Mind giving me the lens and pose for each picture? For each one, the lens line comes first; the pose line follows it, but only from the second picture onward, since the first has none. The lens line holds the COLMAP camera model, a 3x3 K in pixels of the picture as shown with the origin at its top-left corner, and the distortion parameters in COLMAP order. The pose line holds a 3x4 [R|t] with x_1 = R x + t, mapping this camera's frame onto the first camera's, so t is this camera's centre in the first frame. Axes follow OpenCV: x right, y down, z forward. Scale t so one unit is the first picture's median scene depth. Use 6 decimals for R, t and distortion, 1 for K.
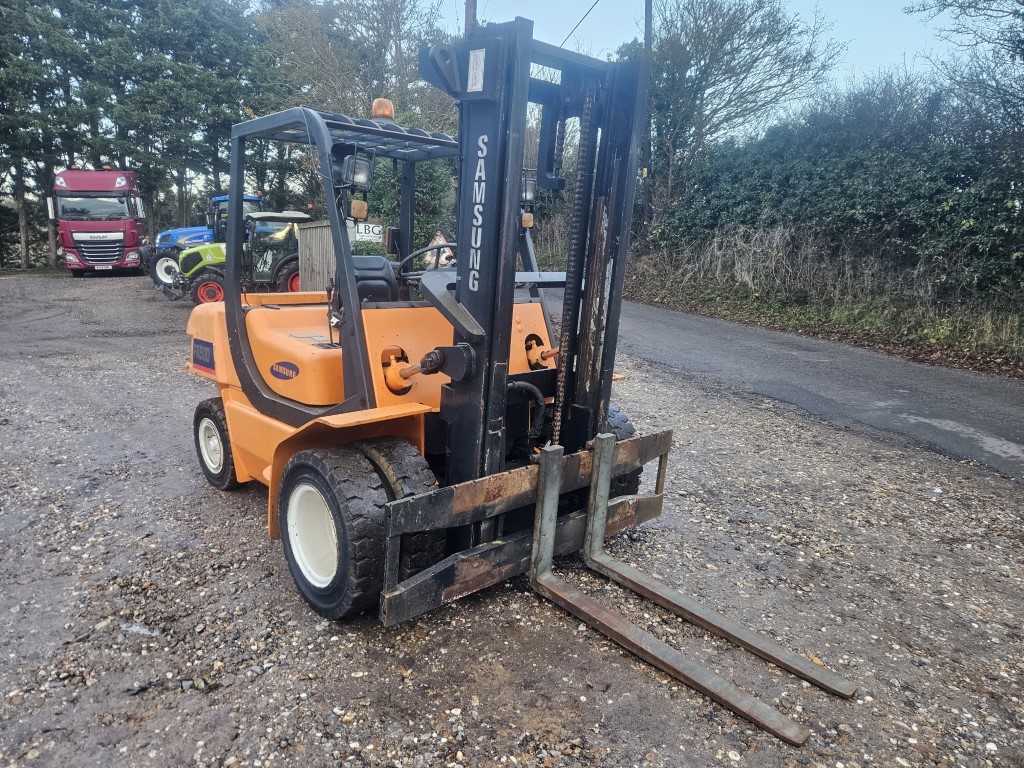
lens RADIAL K [[677.7, 0, 507.9], [0, 677.7, 388.7], [0, 0, 1]] dist [0.075773, -0.058088]
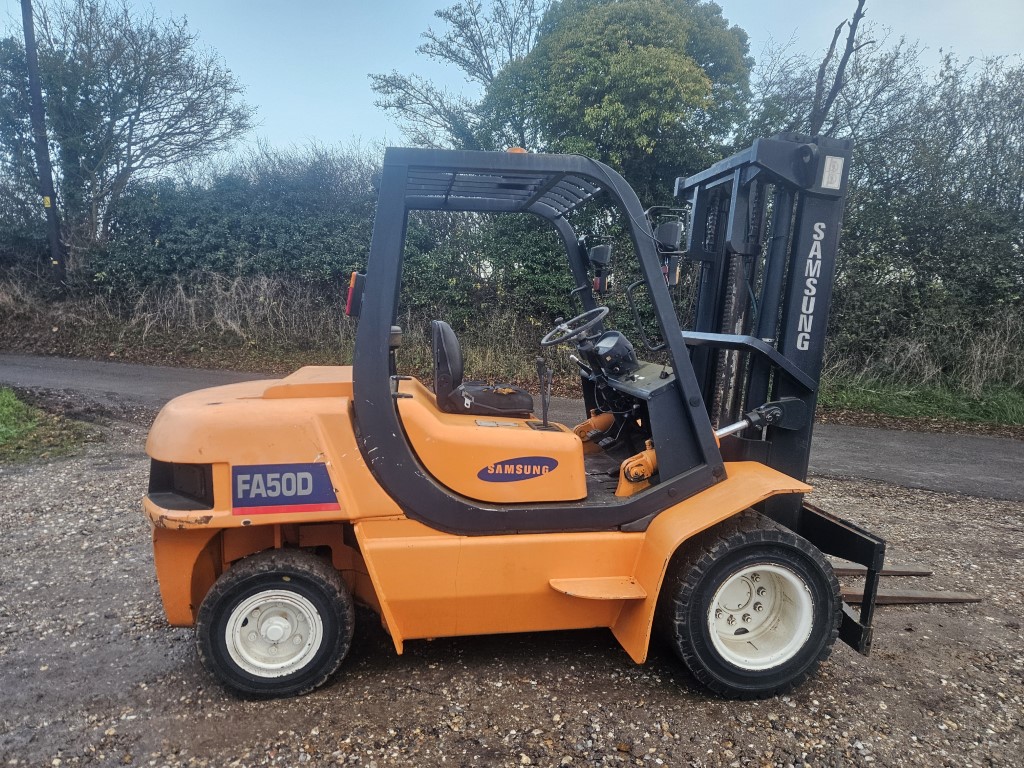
lens RADIAL K [[677.7, 0, 507.9], [0, 677.7, 388.7], [0, 0, 1]] dist [0.075773, -0.058088]
pose [[0.565763, -0.111099, 0.817049, -1.313131], [0.160989, 0.986695, 0.022690, -0.188016], [-0.808699, 0.118699, 0.576122, 0.743948]]
